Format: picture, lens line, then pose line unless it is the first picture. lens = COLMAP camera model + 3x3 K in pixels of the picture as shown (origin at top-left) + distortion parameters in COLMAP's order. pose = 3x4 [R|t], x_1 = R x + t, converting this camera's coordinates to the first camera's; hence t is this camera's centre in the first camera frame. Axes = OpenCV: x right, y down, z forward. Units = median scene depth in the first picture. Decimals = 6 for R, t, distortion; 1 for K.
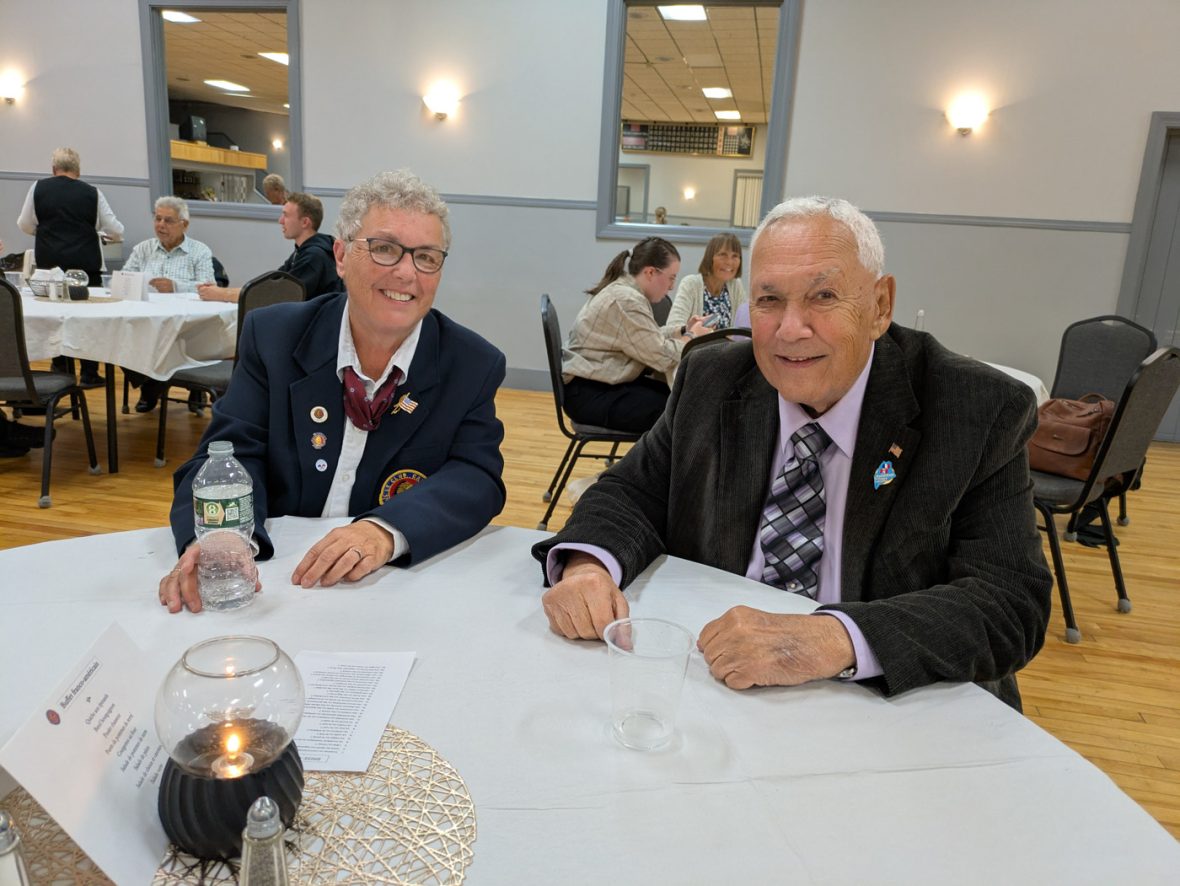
lens RADIAL K [[905.3, 0, 590.0], [0, 905.3, 443.0], [0, 0, 1]] dist [0.030629, -0.010392]
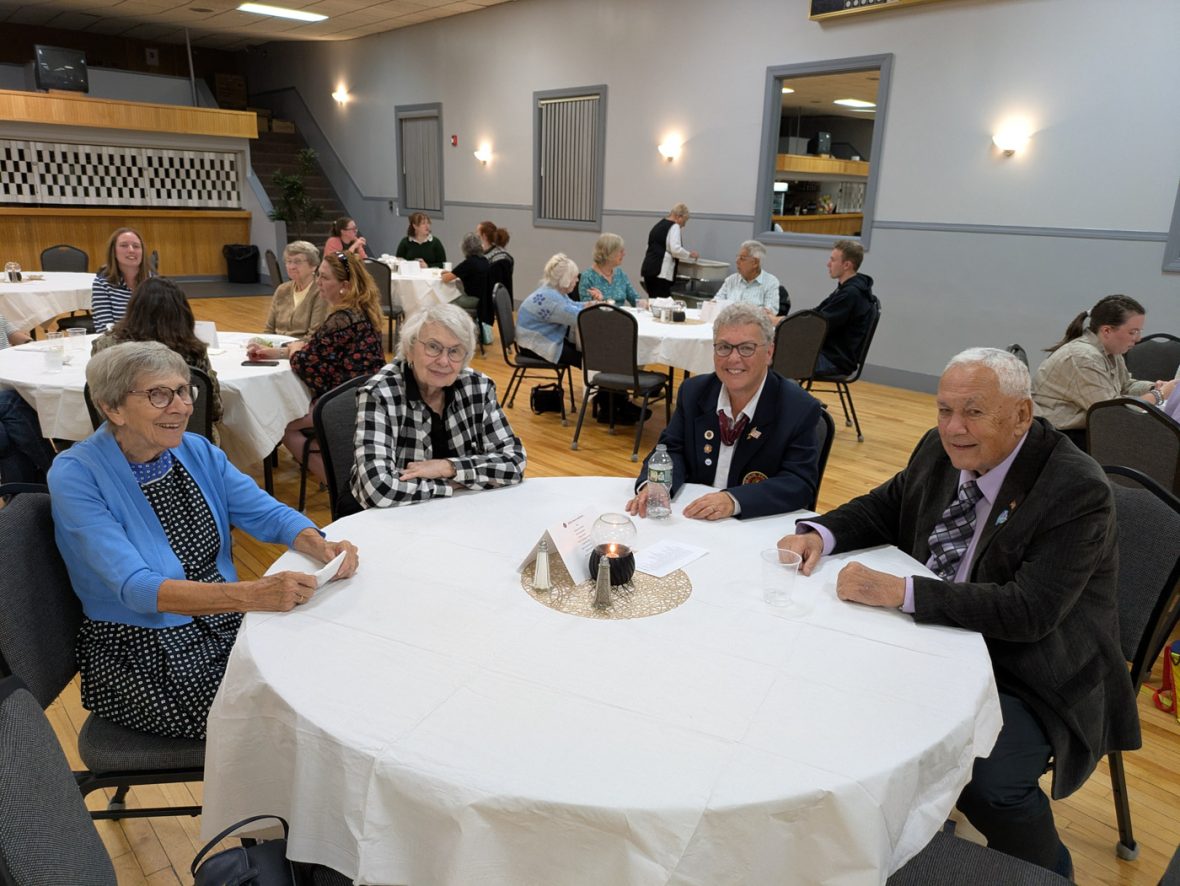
lens RADIAL K [[905.3, 0, 590.0], [0, 905.3, 443.0], [0, 0, 1]] dist [0.030629, -0.010392]
pose [[0.799018, 0.137312, -0.585420, 0.232382], [-0.132334, 0.989863, 0.051558, -0.029758], [0.586565, 0.036275, 0.809089, -0.273876]]
